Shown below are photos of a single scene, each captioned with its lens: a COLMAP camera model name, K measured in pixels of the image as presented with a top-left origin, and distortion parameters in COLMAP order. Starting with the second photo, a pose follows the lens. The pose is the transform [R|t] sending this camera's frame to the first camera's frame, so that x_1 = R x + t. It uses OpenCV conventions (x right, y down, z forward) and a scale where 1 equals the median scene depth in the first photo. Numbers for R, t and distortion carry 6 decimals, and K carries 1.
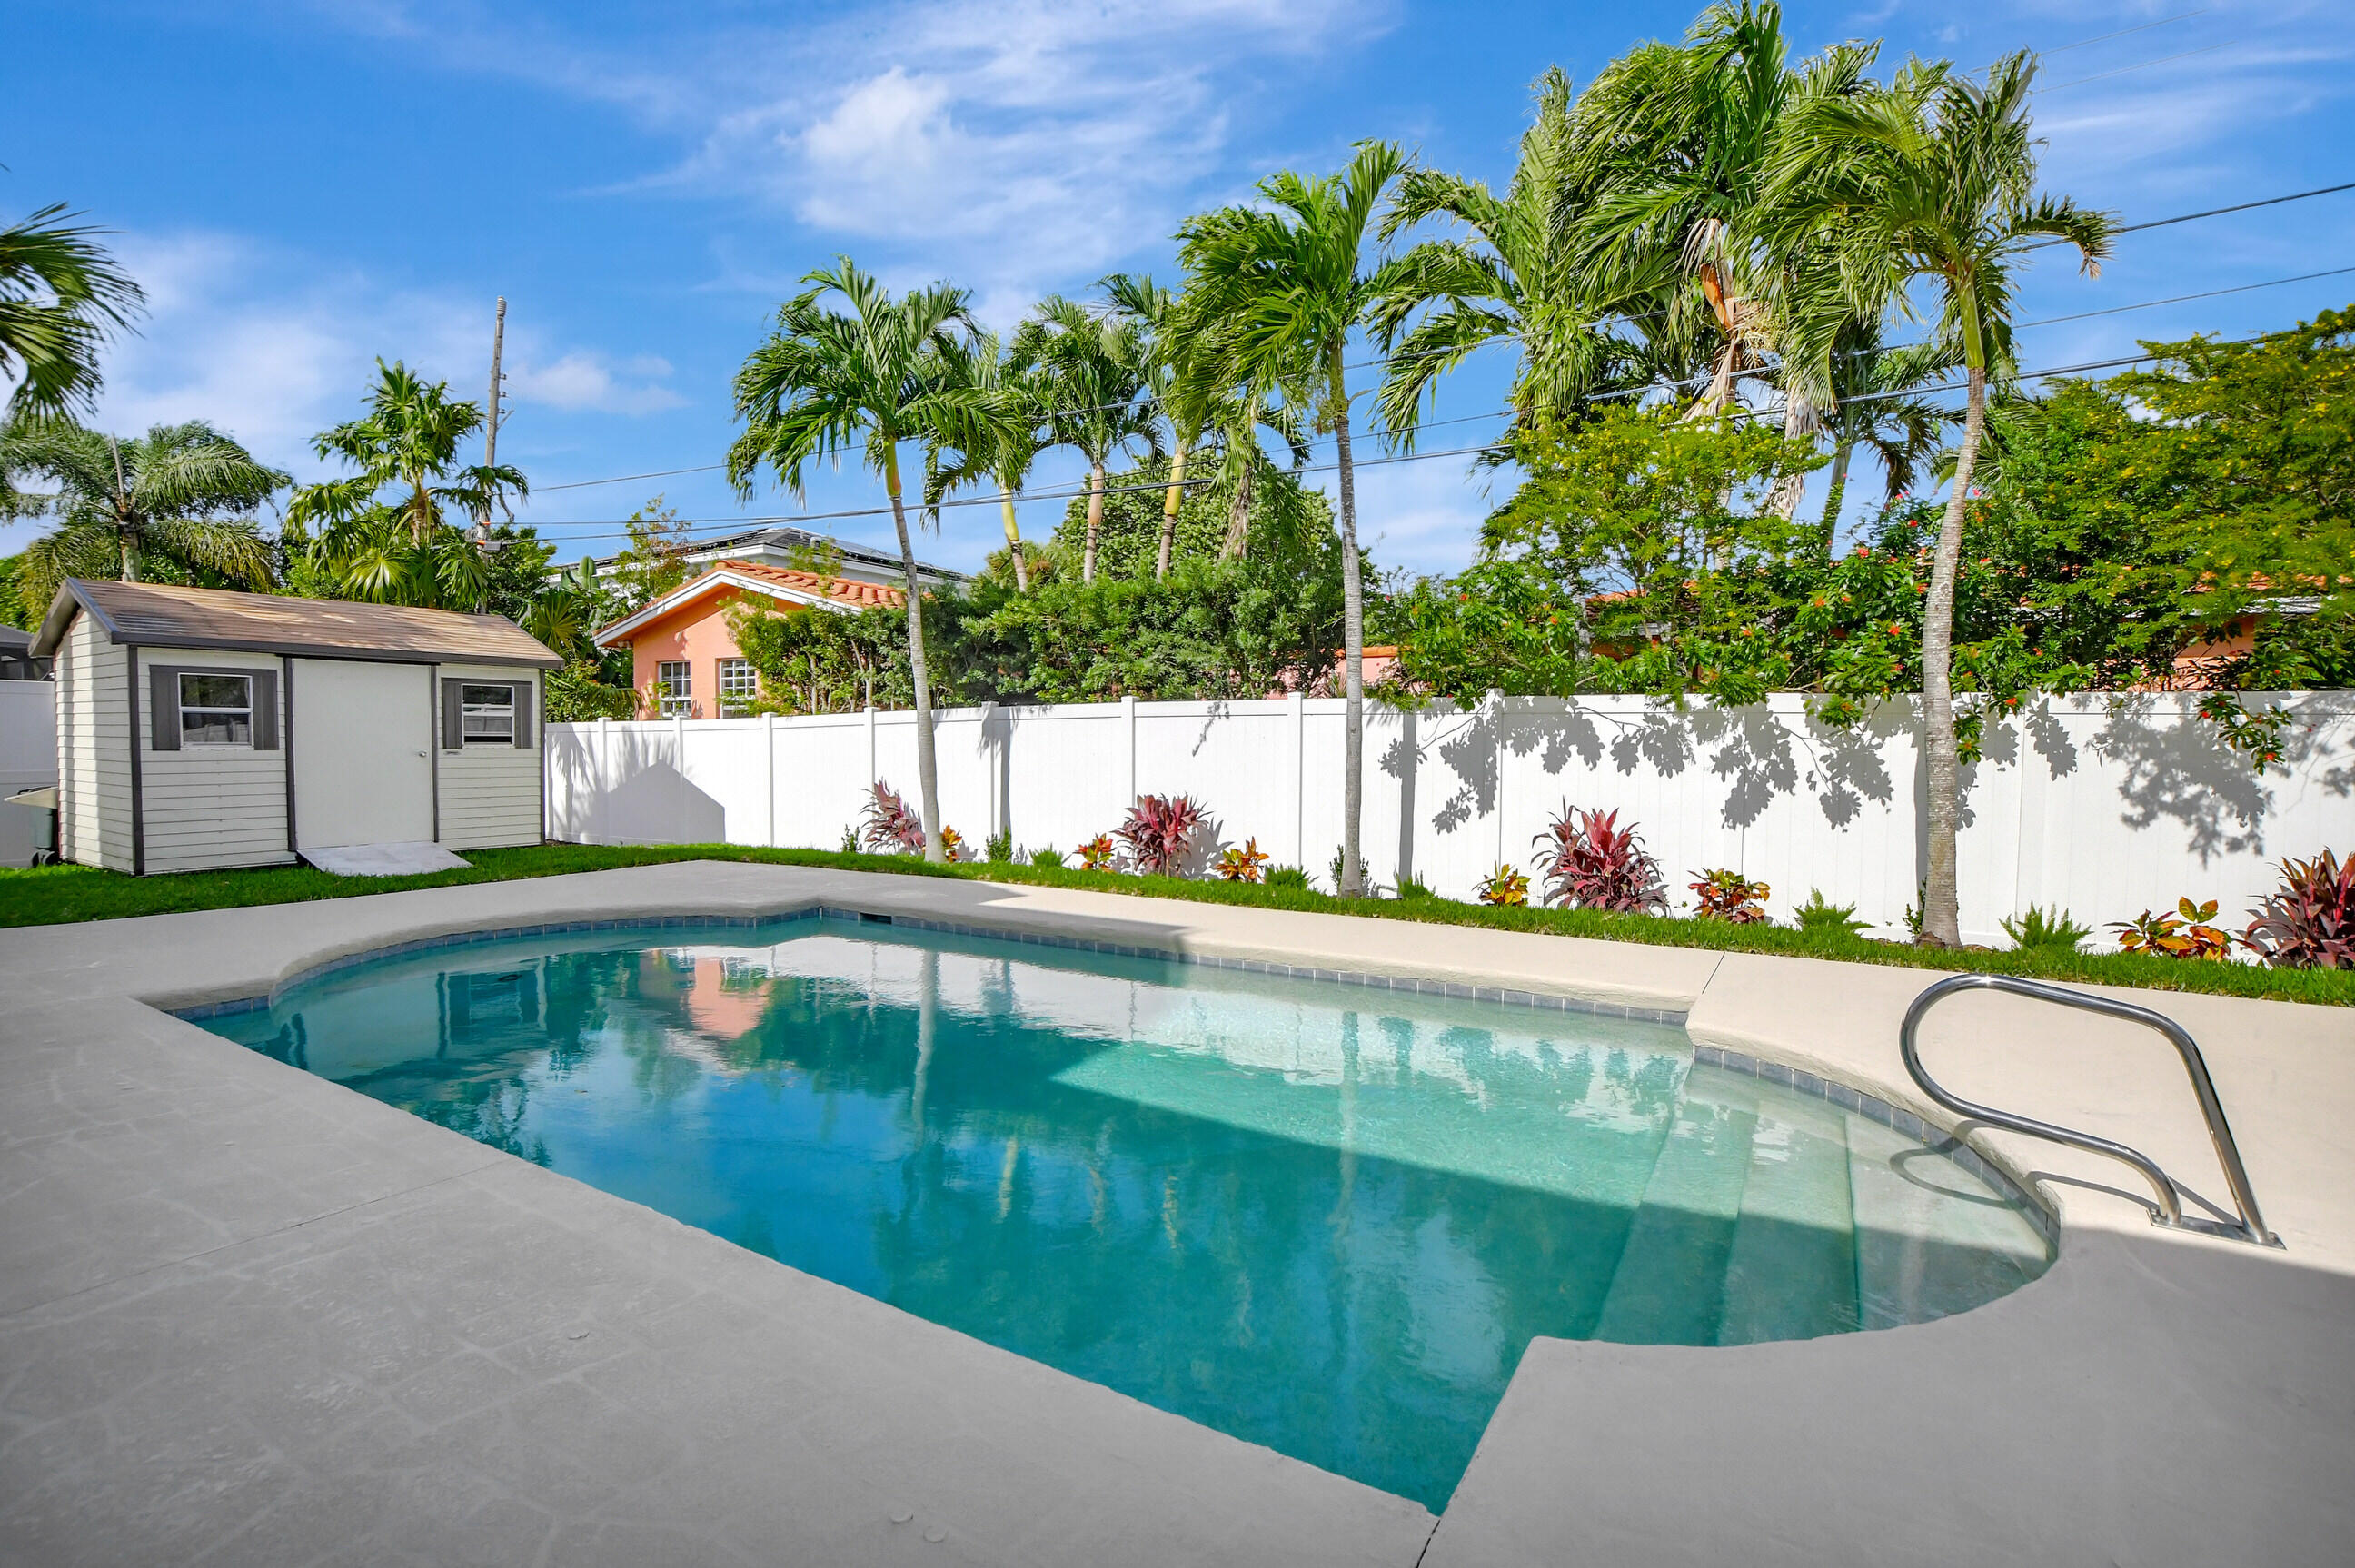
lens RADIAL K [[1083.1, 0, 1177.5], [0, 1083.1, 784.0], [0, 0, 1]] dist [-0.009913, 0.000100]
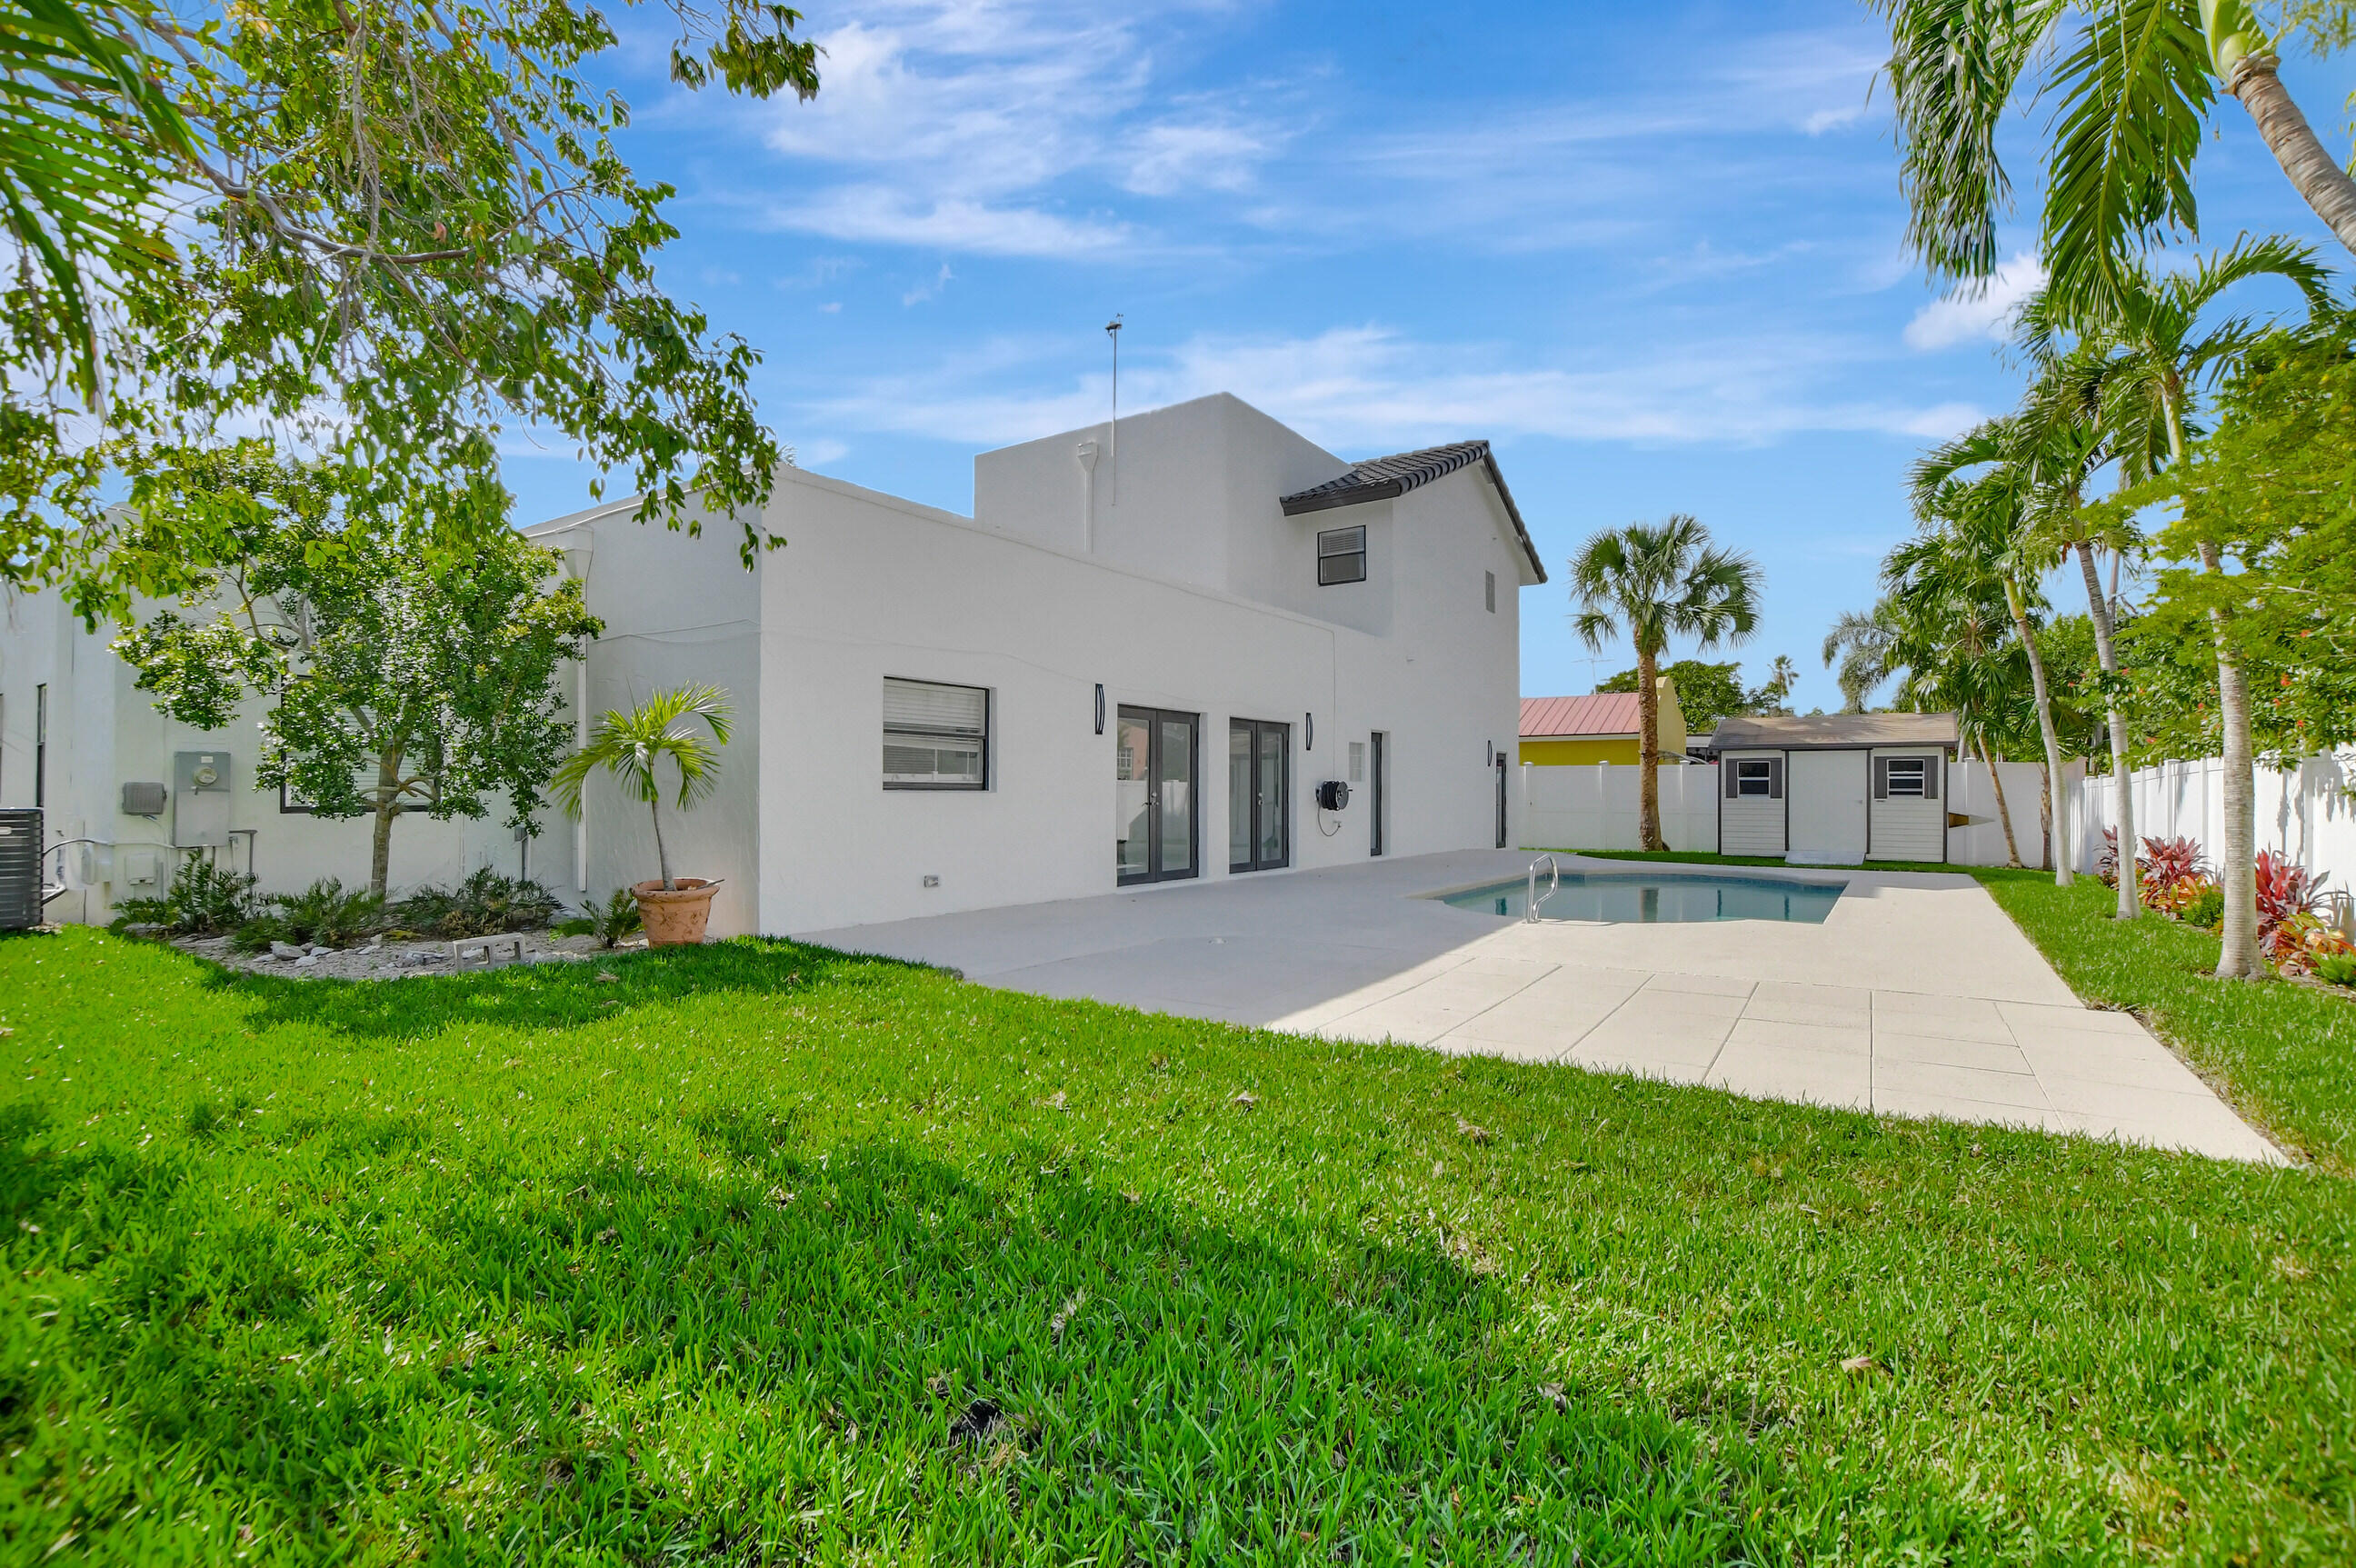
lens RADIAL K [[1064.7, 0, 1178.0], [0, 1064.7, 784.0], [0, 0, 1]] dist [0.001741, 0.000052]
pose [[-0.048535, -0.010269, -0.998769, 1.161319], [-0.045816, 0.998918, -0.008044, 0.007874], [0.997770, 0.045369, -0.048953, -0.004061]]
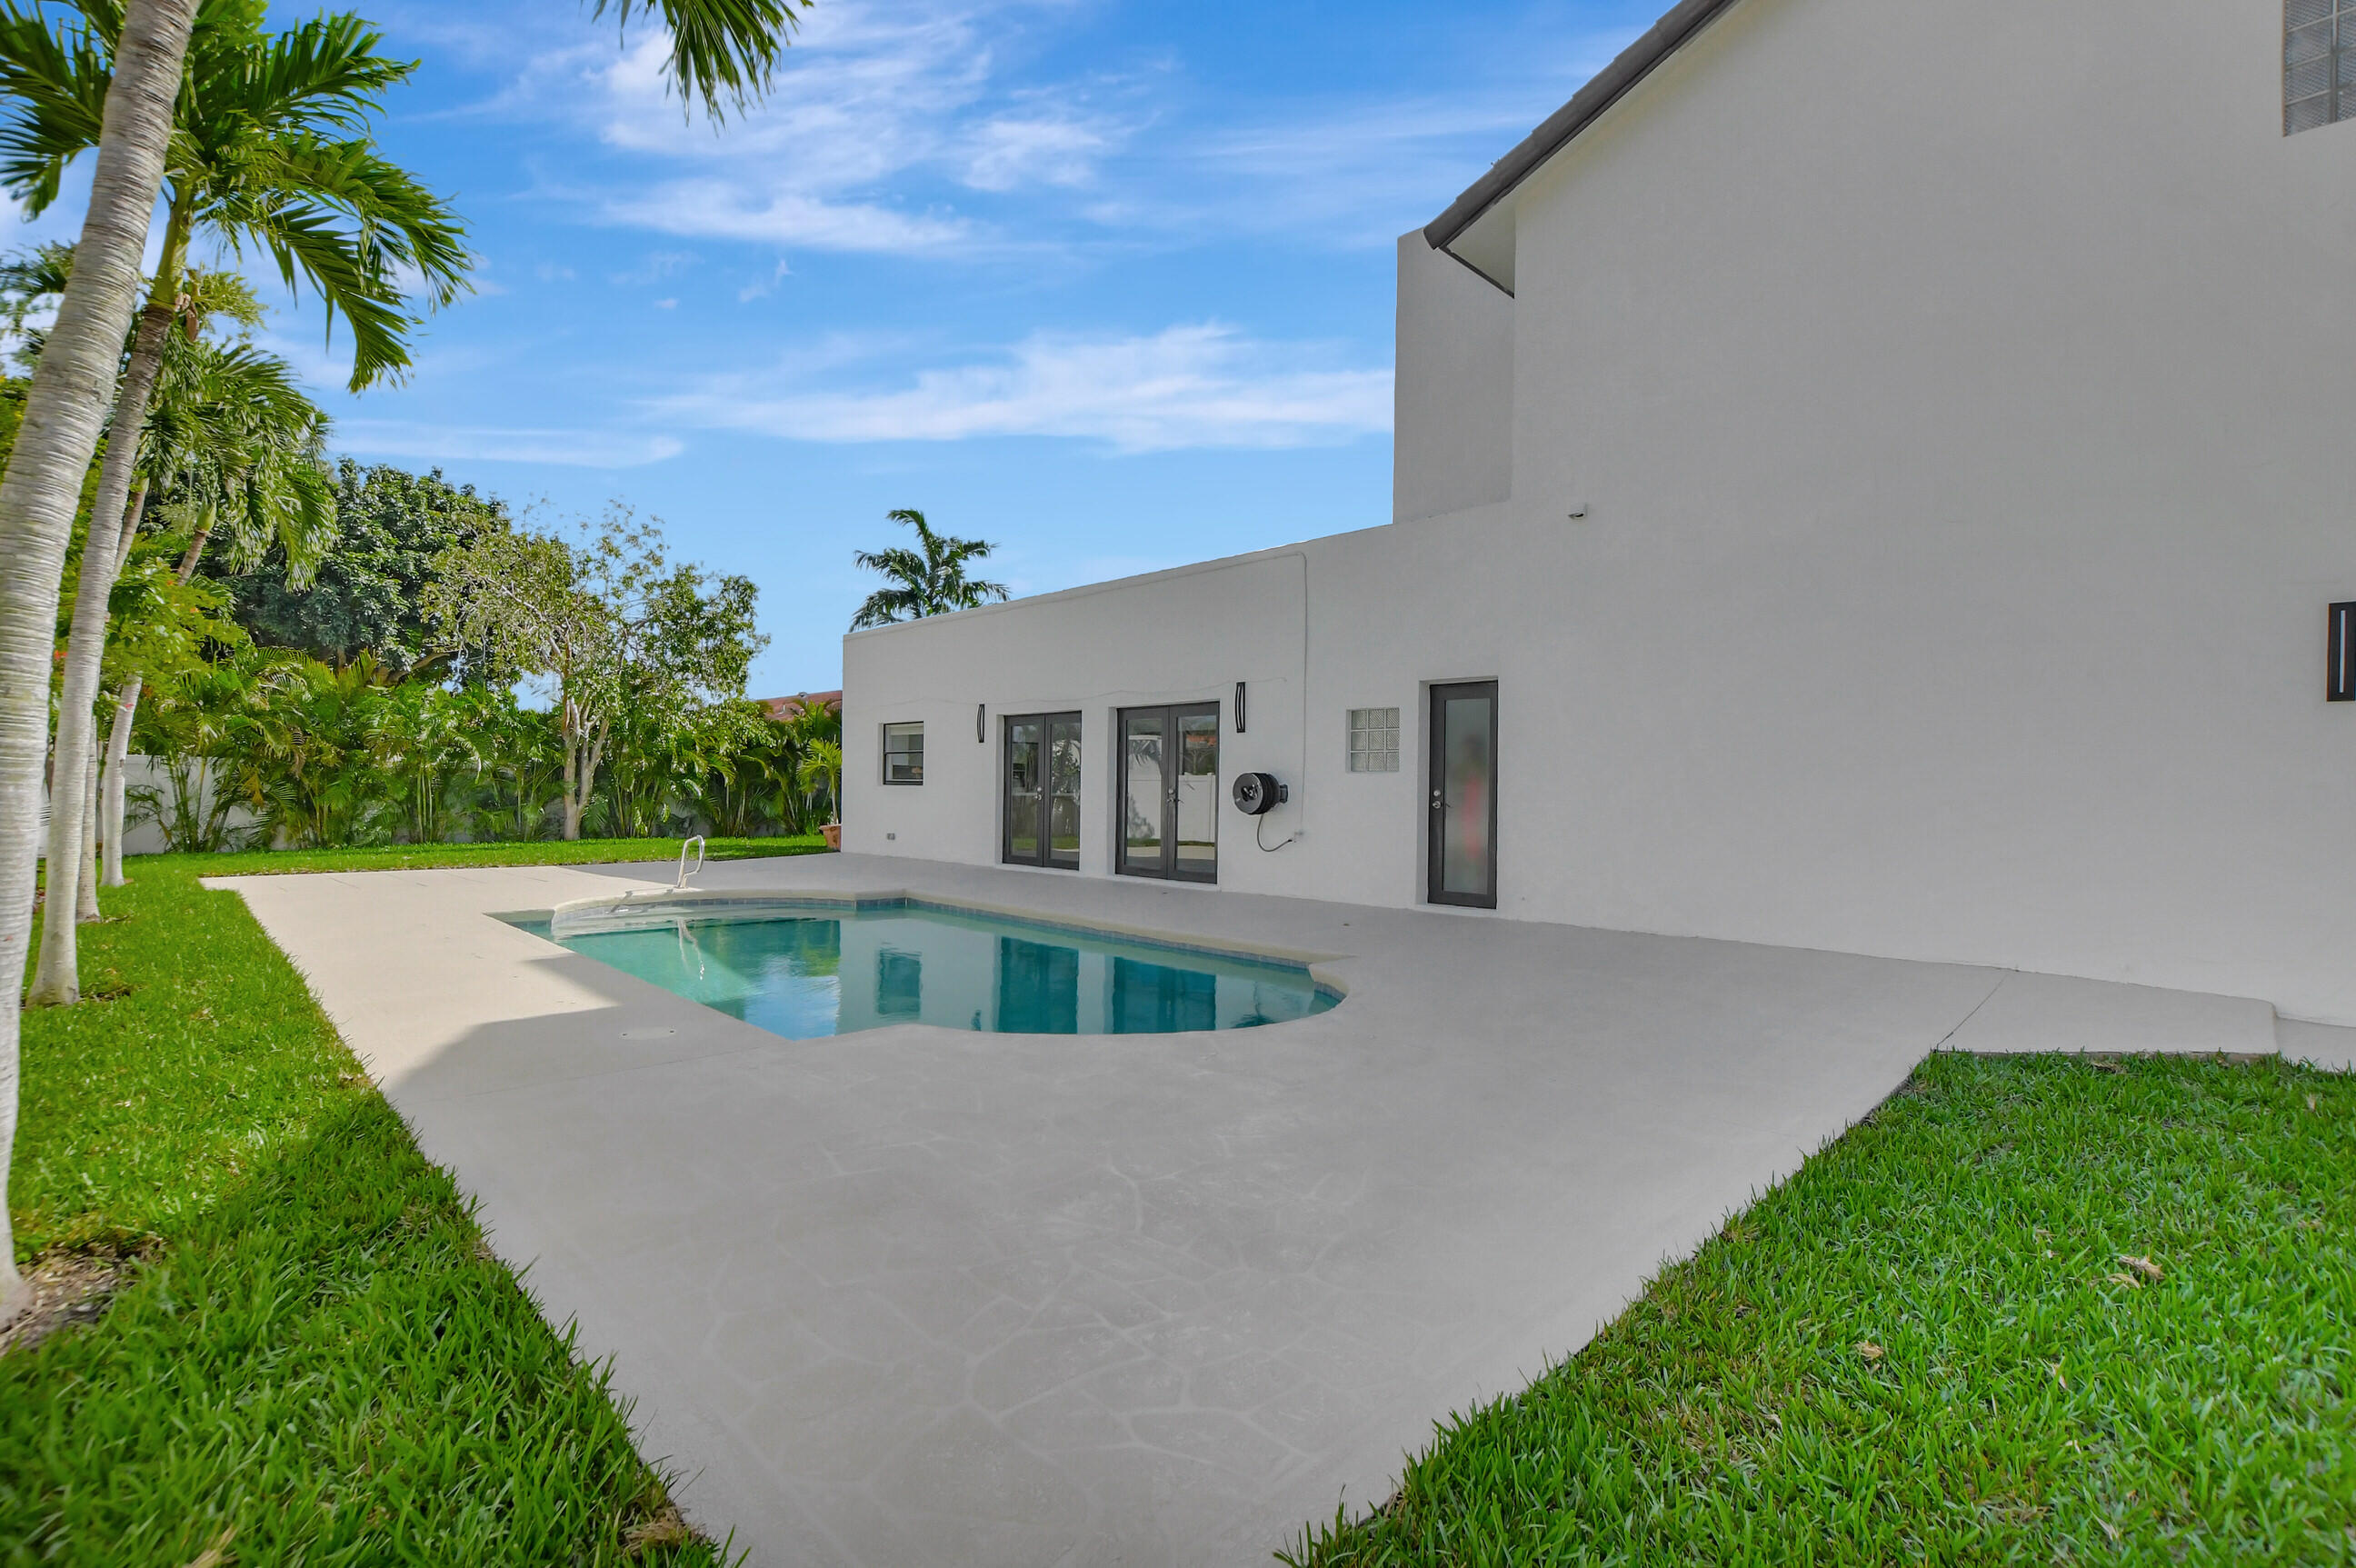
lens RADIAL K [[1048.8, 0, 1143.6], [0, 1048.8, 784.0], [0, 0, 1]] dist [-0.001847, 0.000125]
pose [[-0.967392, -0.006692, 0.253196, -0.486014], [0.004425, 0.999052, 0.043312, -0.053352], [-0.253246, 0.043020, -0.966445, 1.170905]]
